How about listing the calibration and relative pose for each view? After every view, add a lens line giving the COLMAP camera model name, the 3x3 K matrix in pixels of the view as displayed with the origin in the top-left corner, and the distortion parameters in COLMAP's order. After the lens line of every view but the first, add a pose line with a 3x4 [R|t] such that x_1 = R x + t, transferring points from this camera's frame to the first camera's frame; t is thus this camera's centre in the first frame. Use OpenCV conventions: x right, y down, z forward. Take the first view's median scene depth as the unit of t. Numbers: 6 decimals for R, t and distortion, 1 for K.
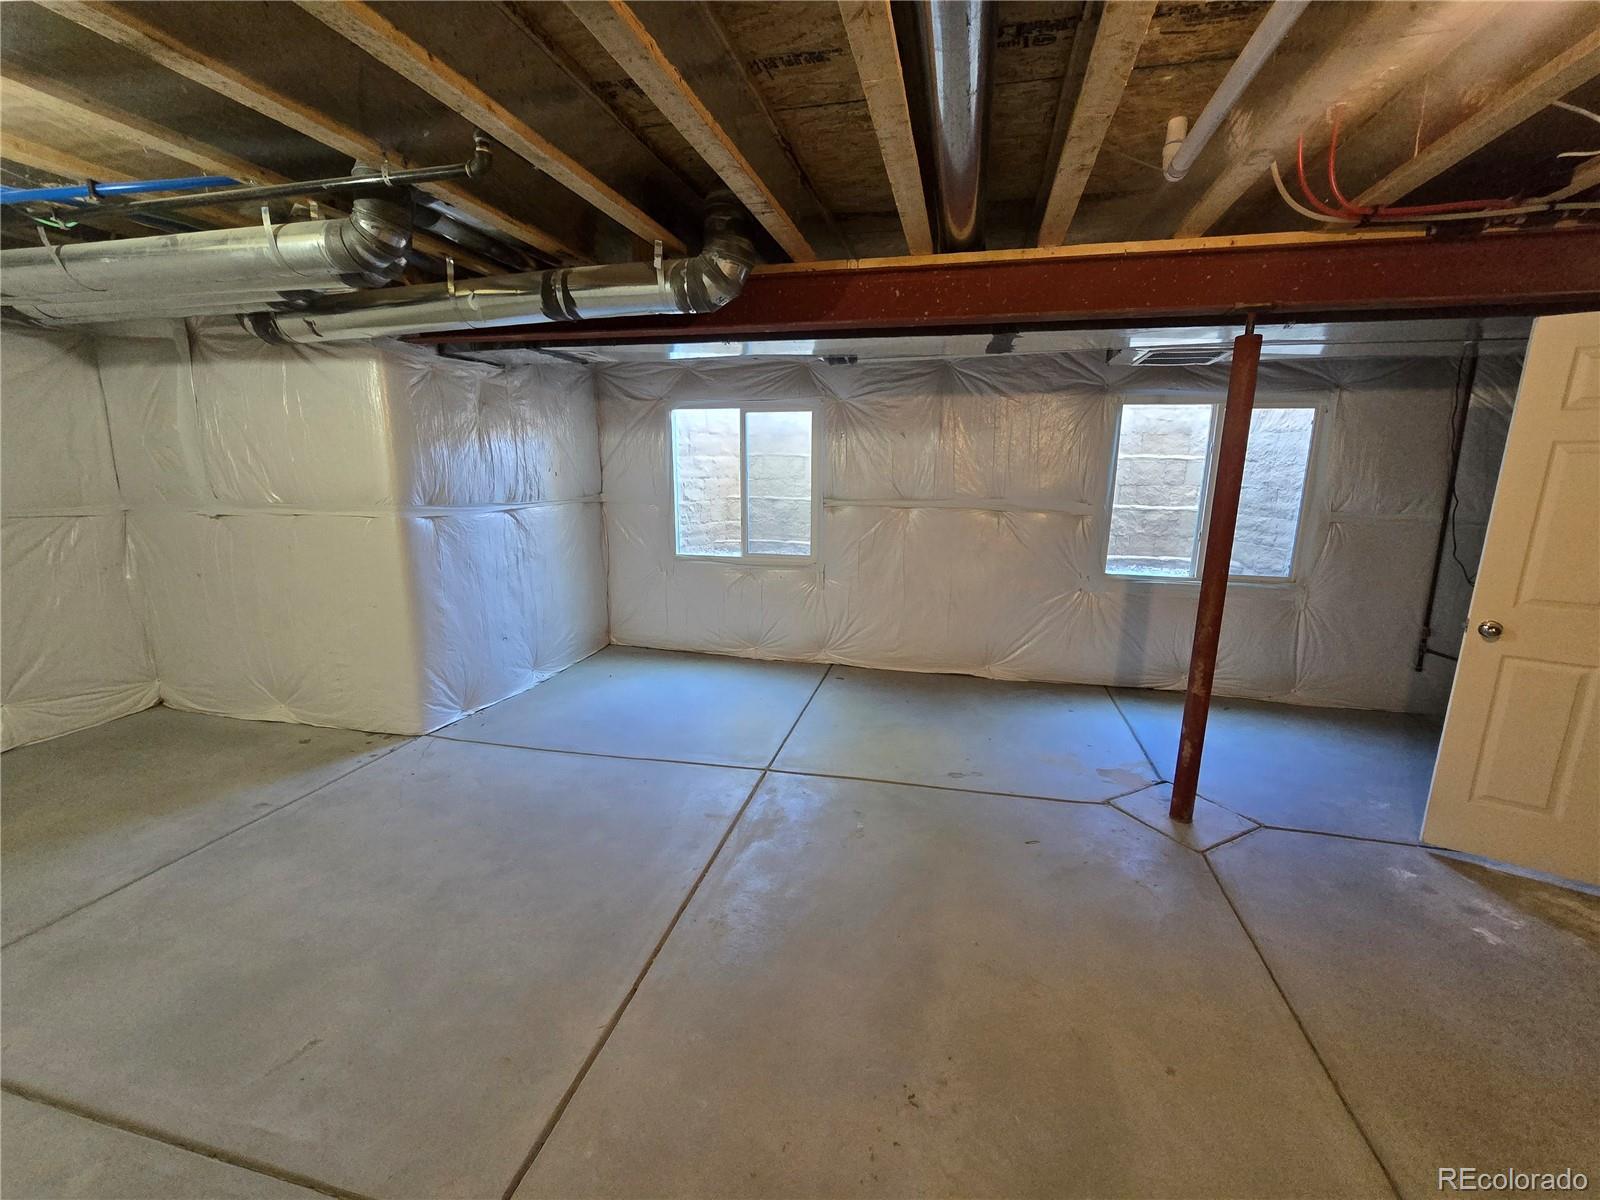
lens RADIAL K [[656.6, 0, 805.4], [0, 656.6, 599.0], [0, 0, 1]] dist [-0.012287, 0.006278]
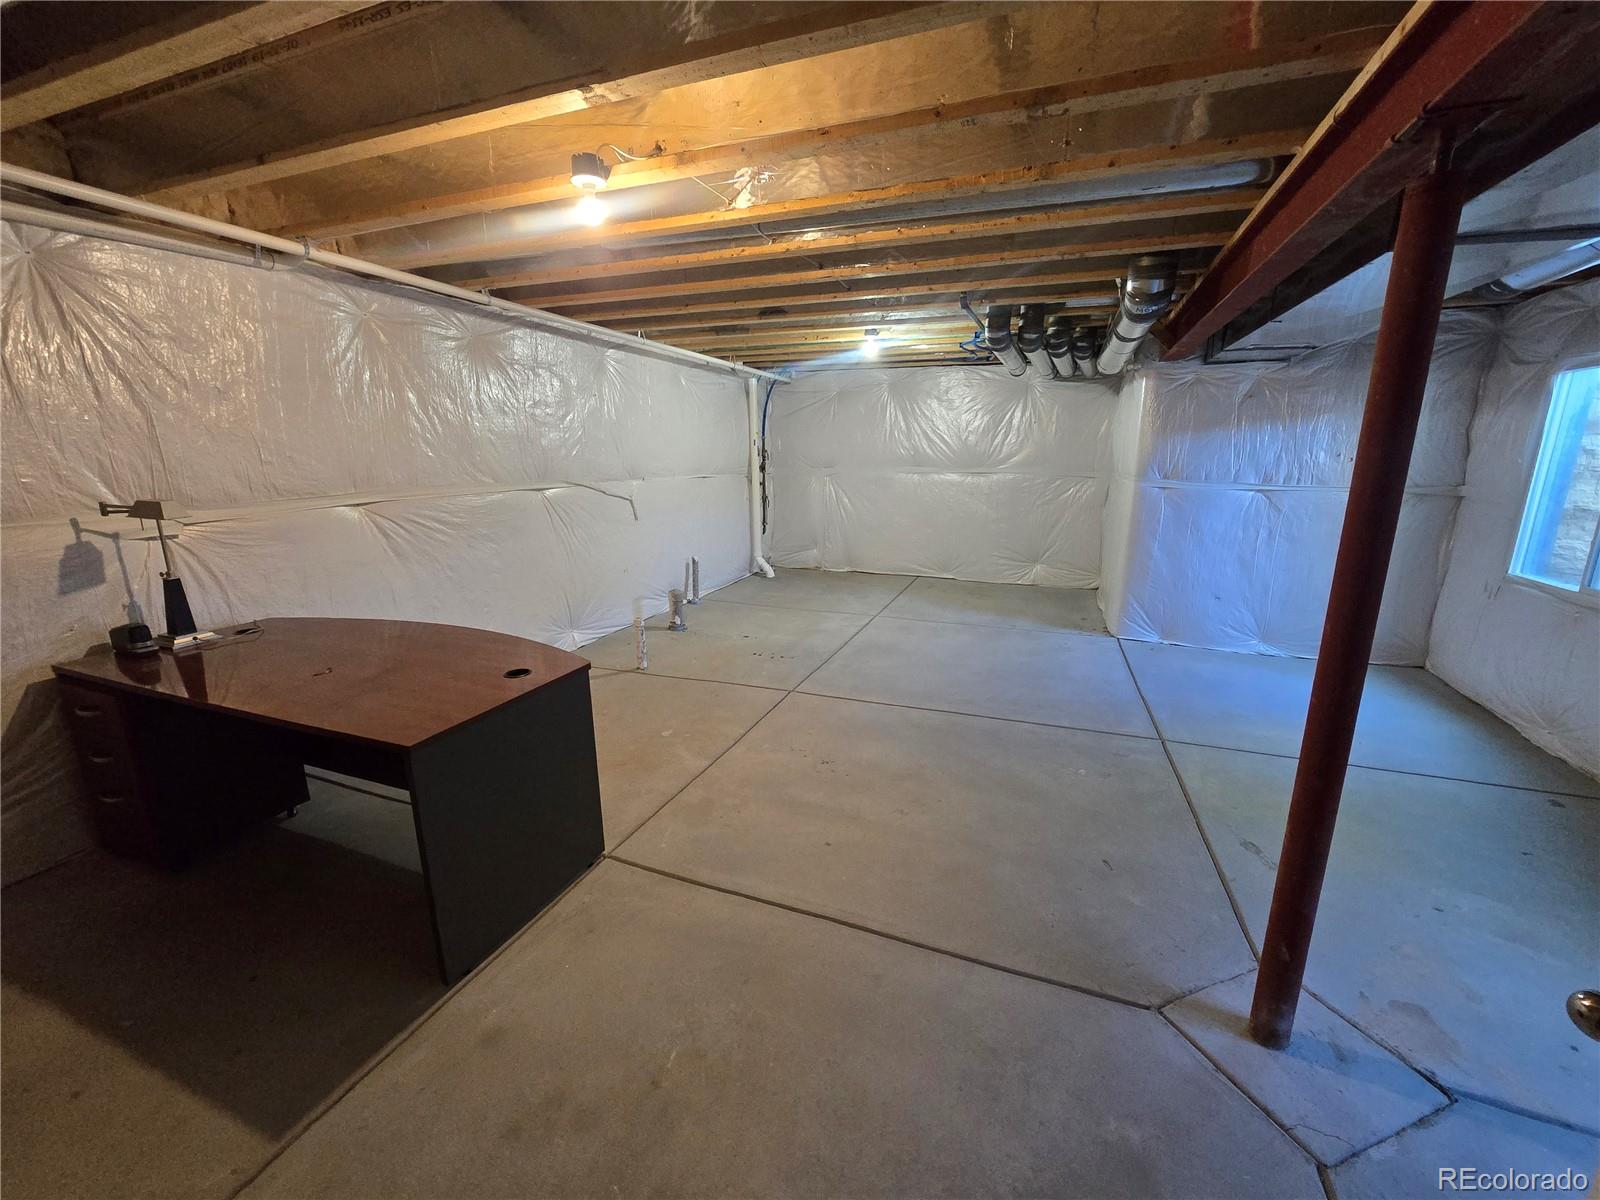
lens RADIAL K [[656.6, 0, 805.4], [0, 656.6, 599.0], [0, 0, 1]] dist [-0.012287, 0.006278]
pose [[-0.129142, 0.217837, -0.967404, 0.765575], [-0.203645, 0.948953, 0.240867, -0.069761], [0.970490, 0.228113, -0.078188, 0.372201]]
